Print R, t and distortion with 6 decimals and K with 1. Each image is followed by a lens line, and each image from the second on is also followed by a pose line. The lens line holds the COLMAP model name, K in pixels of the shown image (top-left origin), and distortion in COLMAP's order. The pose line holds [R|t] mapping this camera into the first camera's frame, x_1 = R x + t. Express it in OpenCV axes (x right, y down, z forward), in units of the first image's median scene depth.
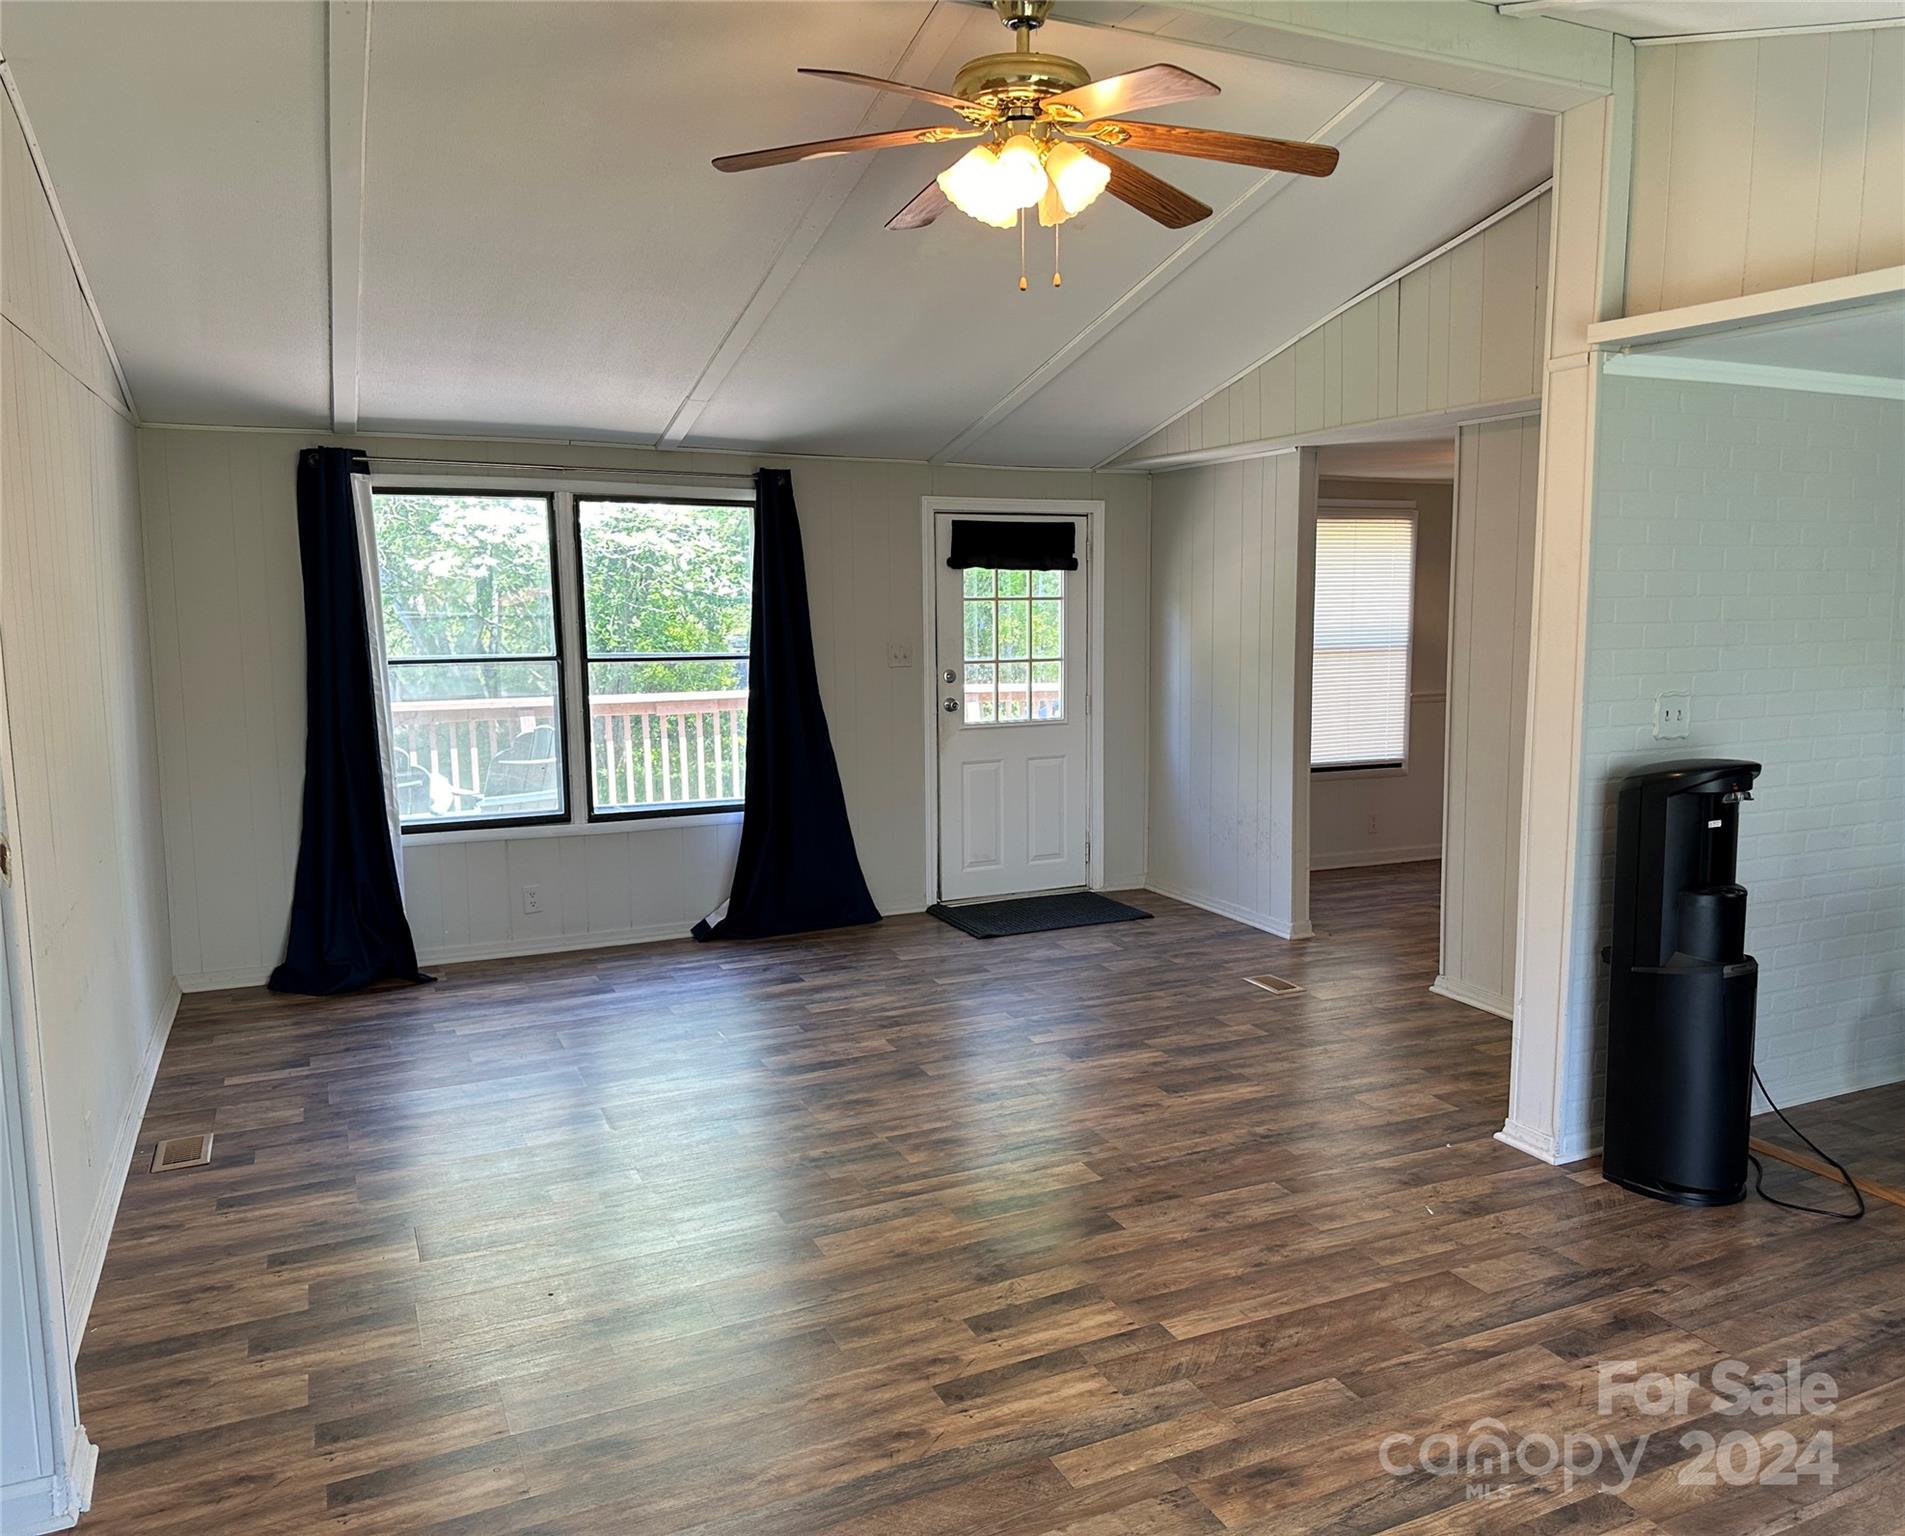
lens RADIAL K [[1396.0, 0, 963.6], [0, 1396.0, 772.5], [0, 0, 1]] dist [0.020398, -0.001954]
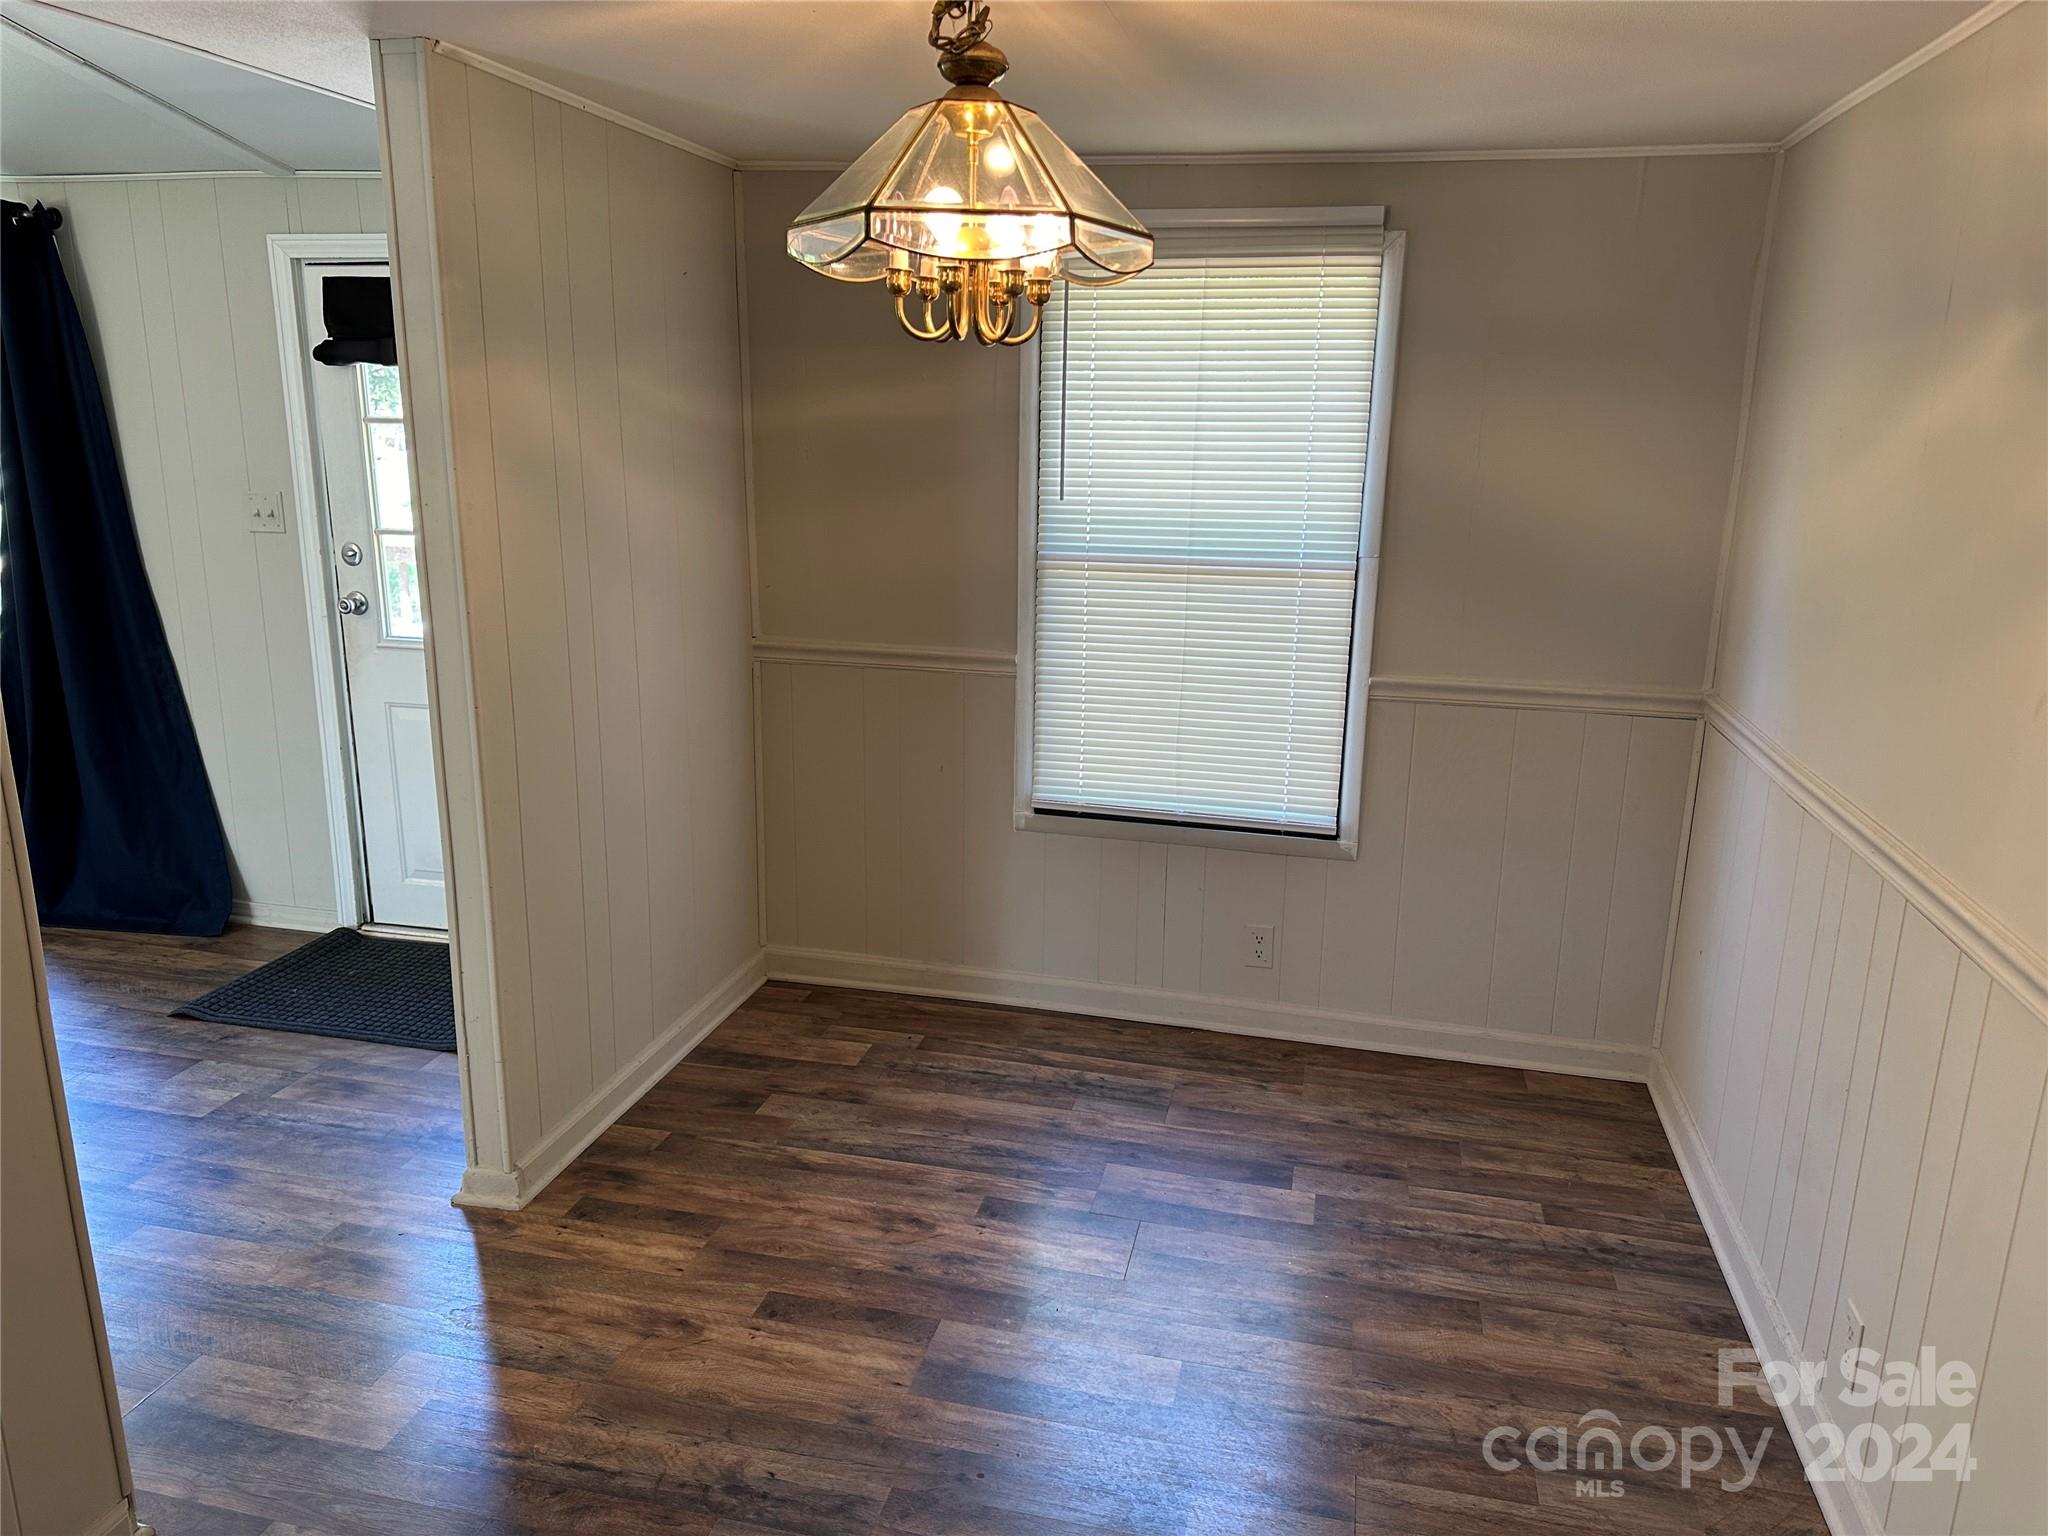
lens RADIAL K [[1417.3, 0, 1020.0], [0, 1417.3, 758.4], [0, 0, 1]] dist [0.054599, -0.005498]
pose [[0.790480, 0.165238, -0.589778, 1.093848], [-0.097132, 0.984556, 0.145656, -0.188511], [0.604737, -0.057852, 0.794321, 1.291715]]
